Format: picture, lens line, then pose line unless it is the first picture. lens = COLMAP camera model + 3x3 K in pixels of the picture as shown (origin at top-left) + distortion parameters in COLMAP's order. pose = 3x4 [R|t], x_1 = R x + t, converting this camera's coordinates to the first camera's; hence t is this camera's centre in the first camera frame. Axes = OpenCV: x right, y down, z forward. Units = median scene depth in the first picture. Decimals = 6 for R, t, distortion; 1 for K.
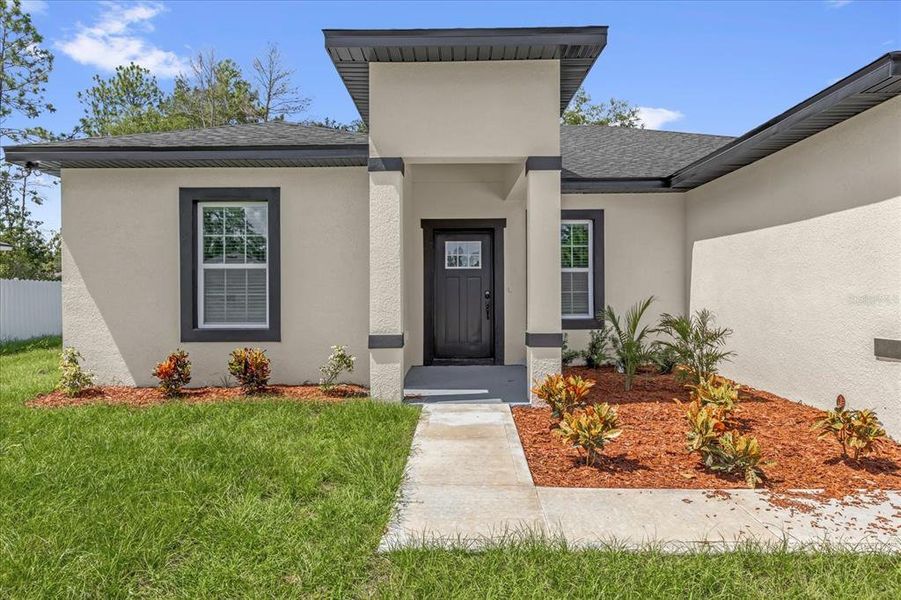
lens RADIAL K [[588.9, 0, 450.5], [0, 588.9, 300.0], [0, 0, 1]] dist [0.000259, 0.000044]
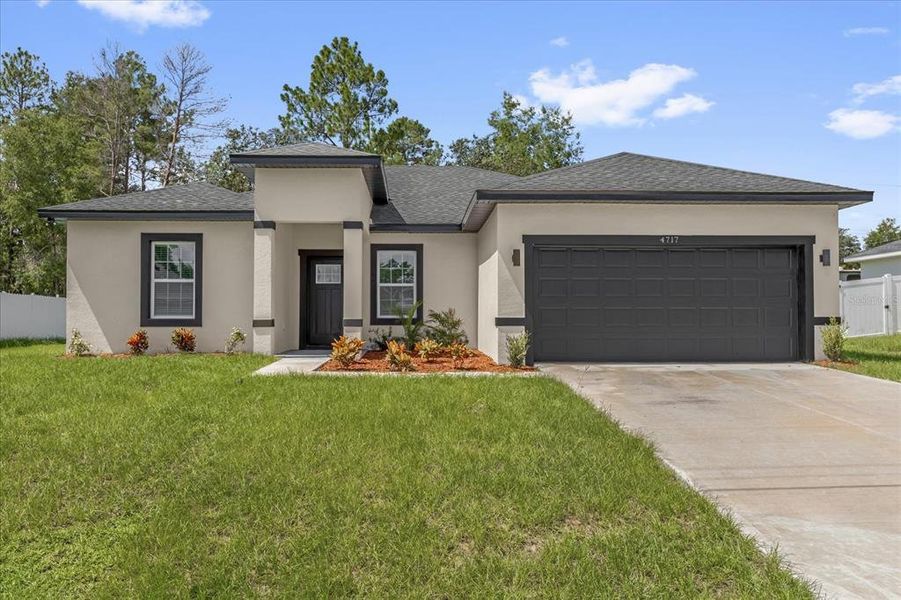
lens RADIAL K [[821.6, 0, 450.5], [0, 821.6, 300.0], [0, 0, 1]] dist [0.002890, 0.122835]
pose [[0.999420, 0.005617, 0.033588, 0.325548], [-0.004449, 0.999387, -0.034729, 0.072404], [-0.033763, 0.034559, 0.998832, -1.311024]]
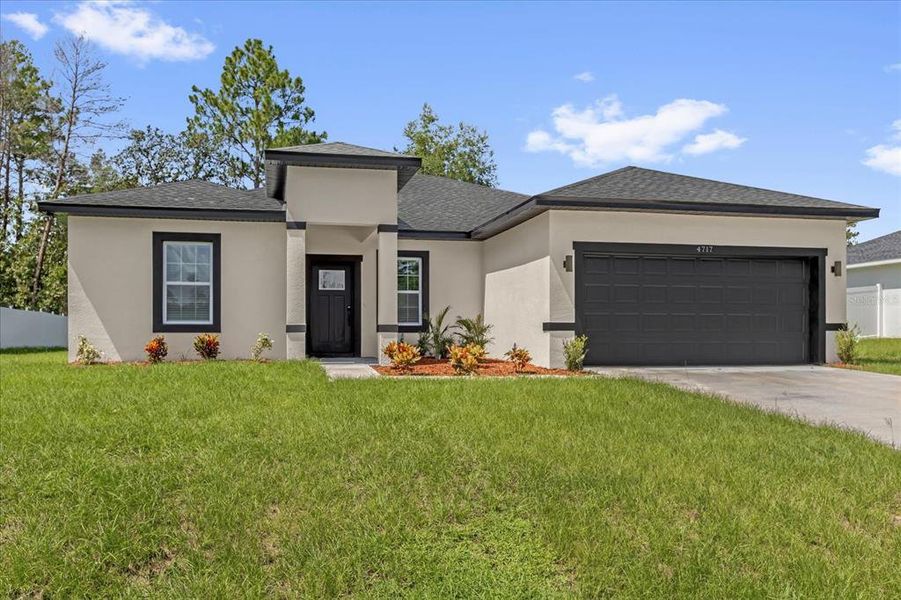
lens RADIAL K [[810.2, 0, 450.4], [0, 810.2, 343.5], [0, 0, 1]] dist [0.009507, -0.007744]
pose [[0.974013, 0.003305, 0.226469, -0.178696], [-0.002363, 0.999987, -0.004430, 0.106398], [-0.226481, 0.003780, 0.974008, -1.212037]]
